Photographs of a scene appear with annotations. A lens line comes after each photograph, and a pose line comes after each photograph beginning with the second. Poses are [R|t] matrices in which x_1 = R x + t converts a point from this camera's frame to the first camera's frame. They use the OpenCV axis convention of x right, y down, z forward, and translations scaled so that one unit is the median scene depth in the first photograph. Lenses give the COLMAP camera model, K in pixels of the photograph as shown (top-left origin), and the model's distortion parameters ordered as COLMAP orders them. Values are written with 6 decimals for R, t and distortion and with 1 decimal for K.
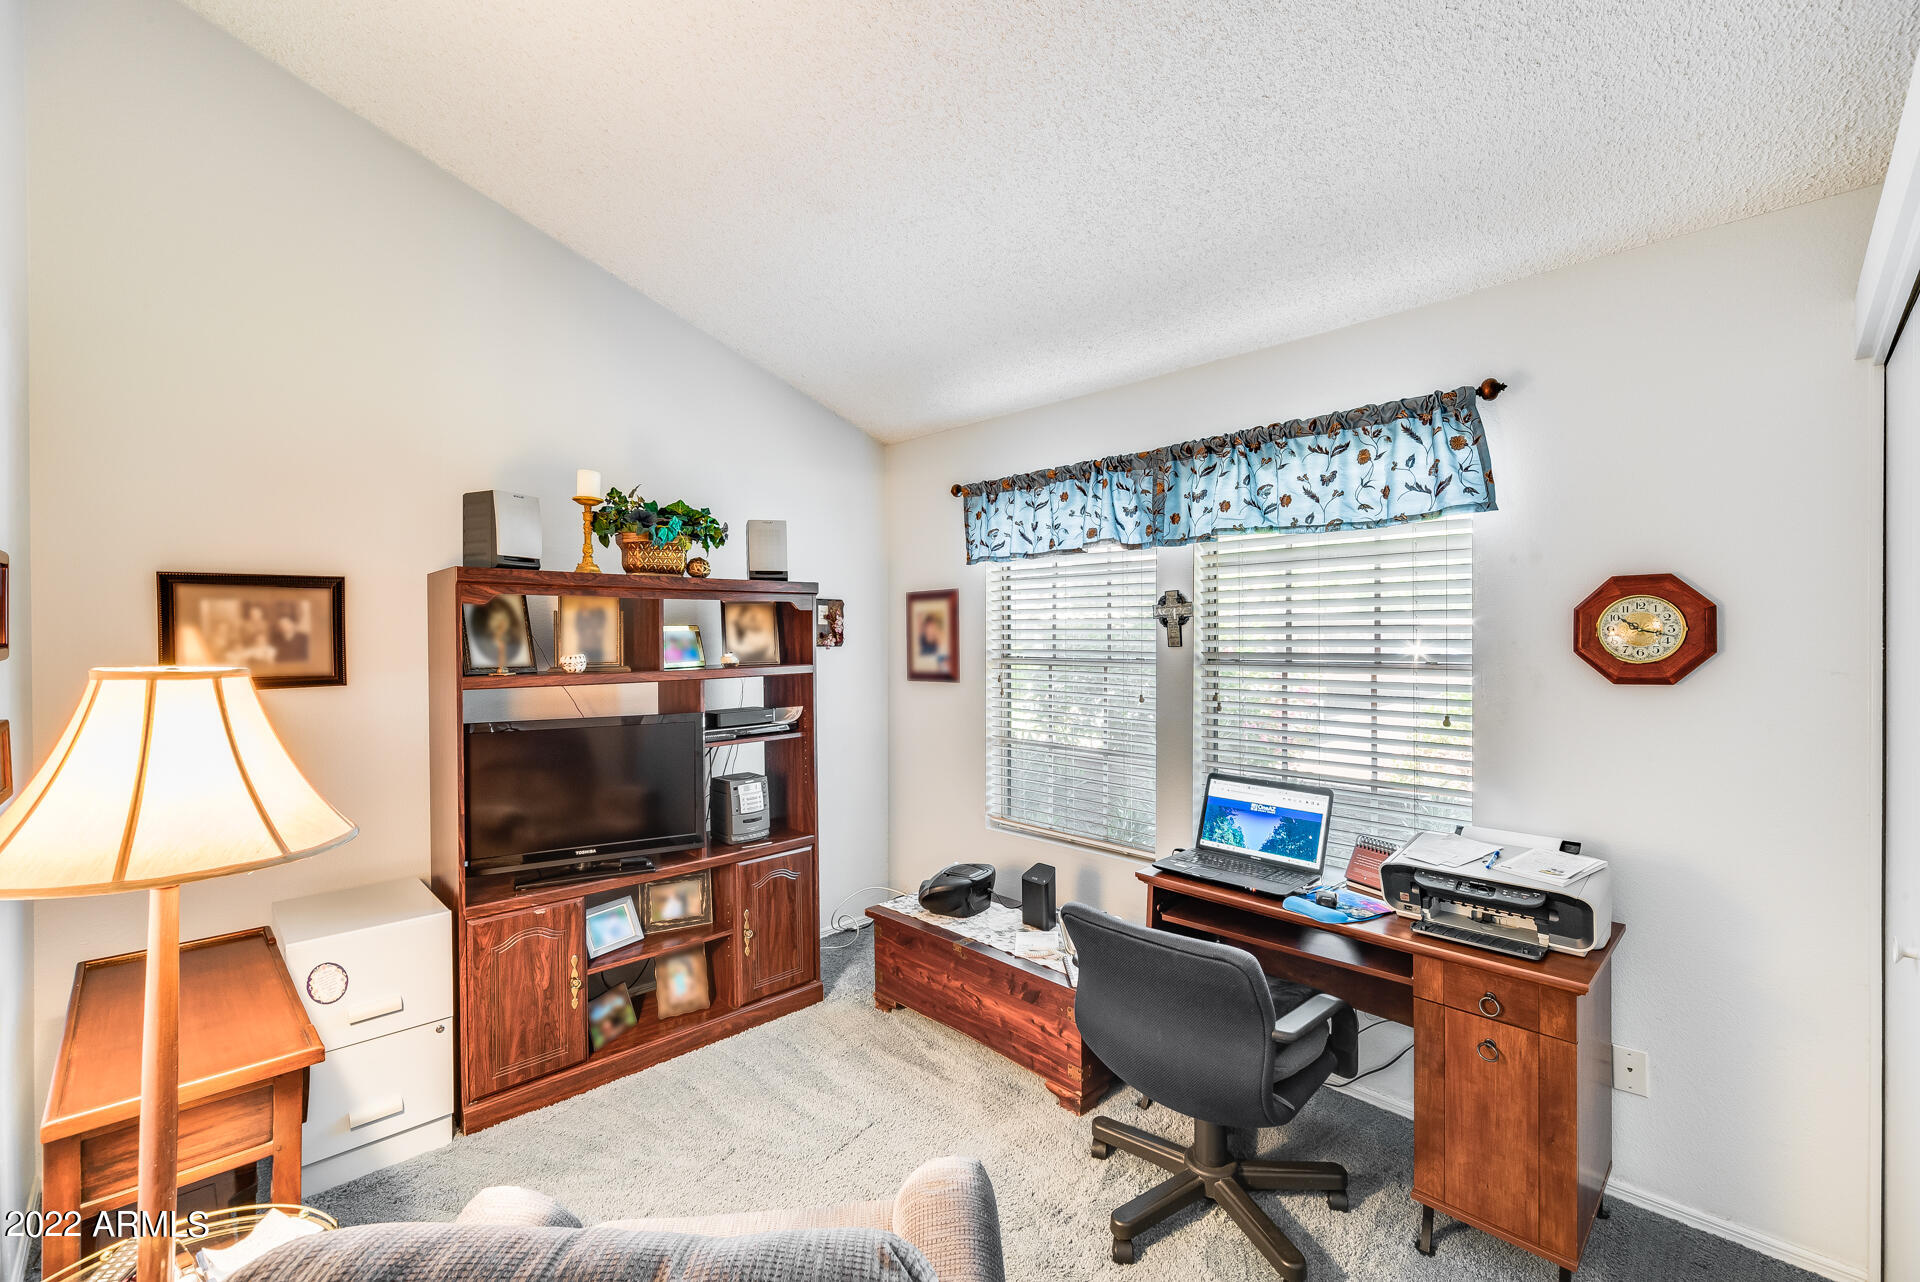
lens RADIAL K [[803.4, 0, 960.0], [0, 803.4, 641.0], [0, 0, 1]] dist [-0.001994, -0.000391]
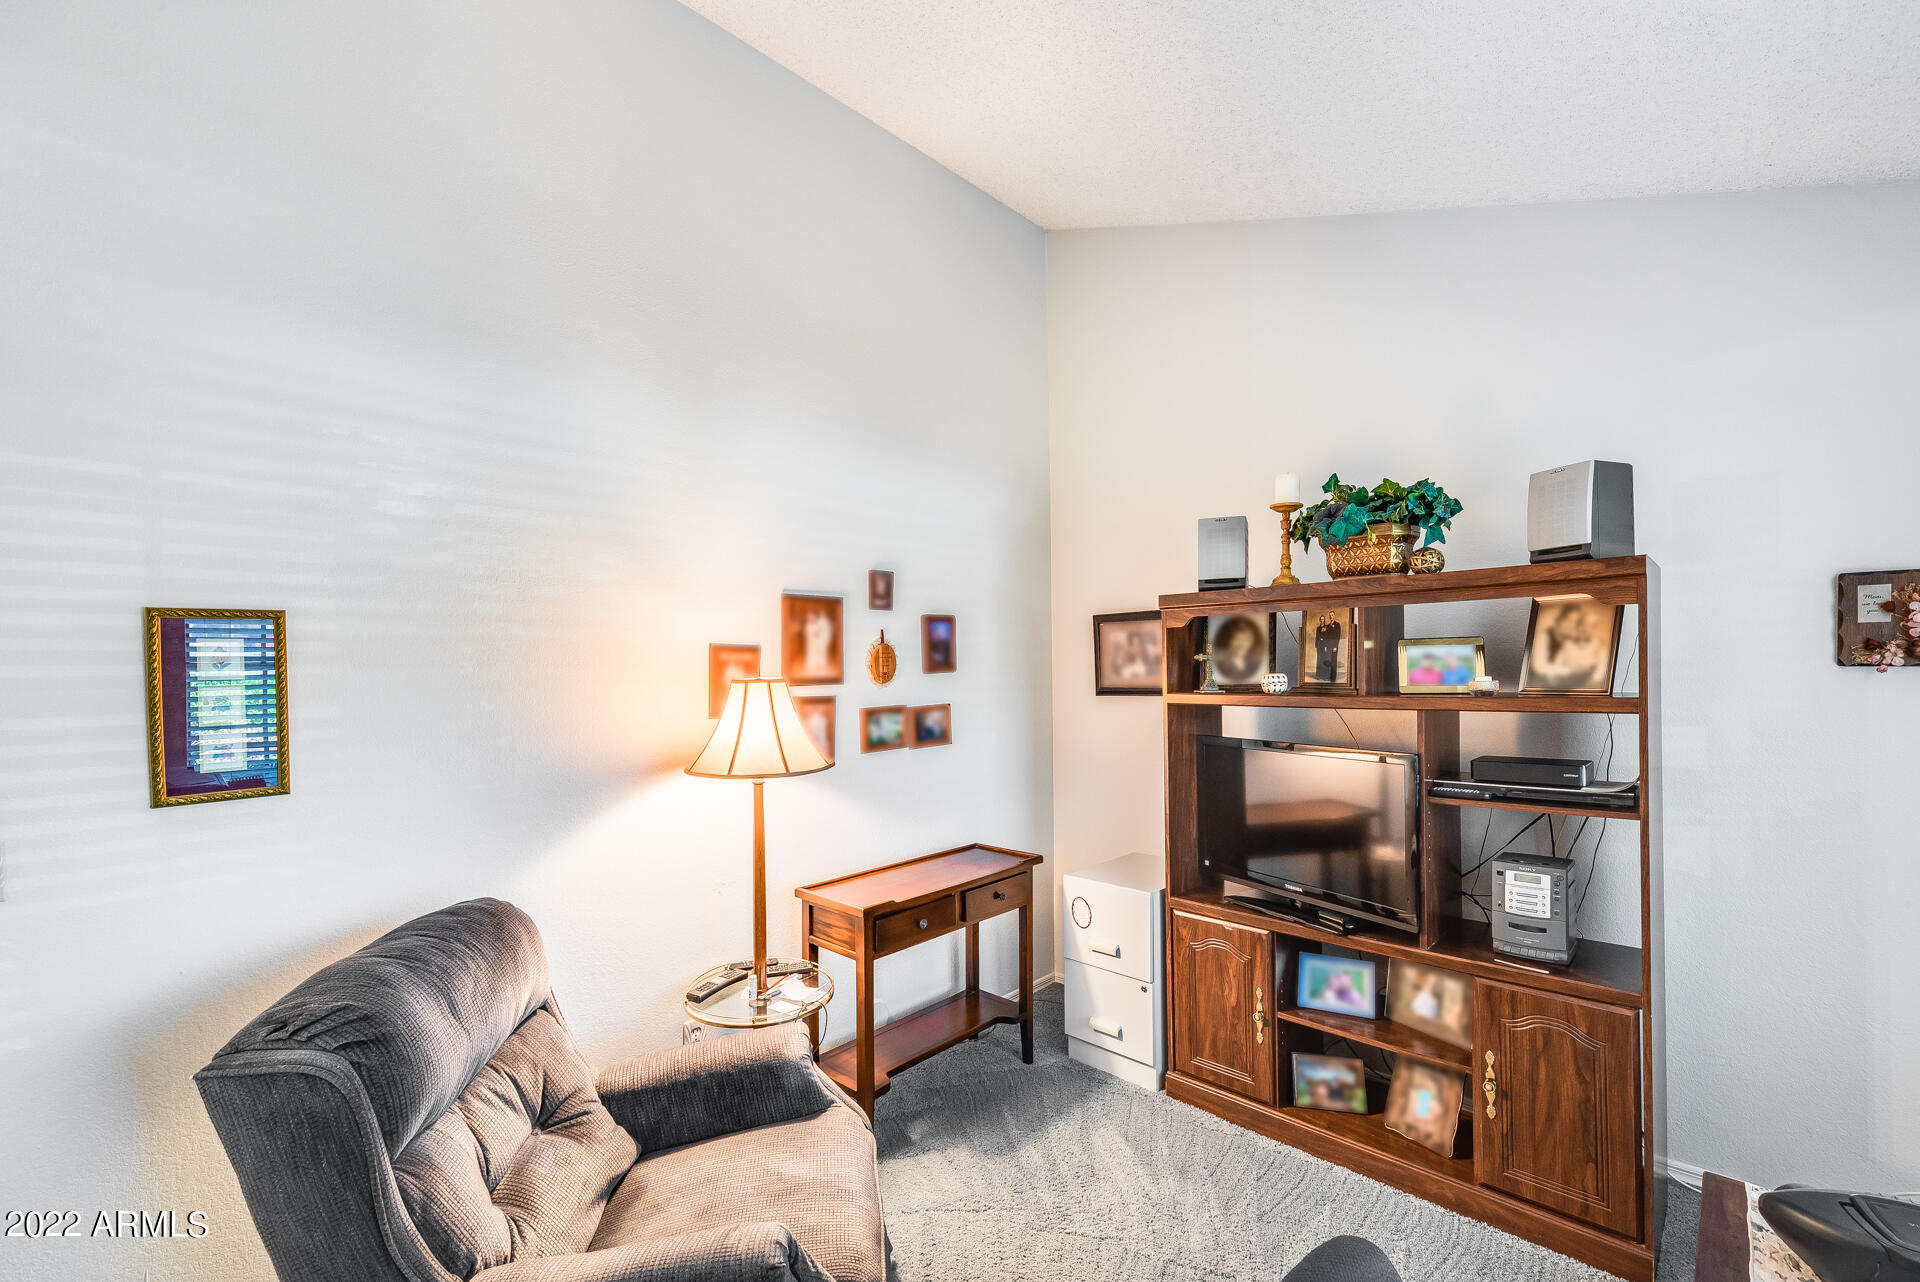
lens RADIAL K [[815.9, 0, 959.2], [0, 815.9, 672.9], [0, 0, 1]] dist [-0.001343, -0.000116]
pose [[0.029041, 0.014393, -0.999475, 0.444505], [0.008164, 0.999860, 0.014636, -0.001318], [0.999545, -0.008585, 0.028919, 0.575082]]
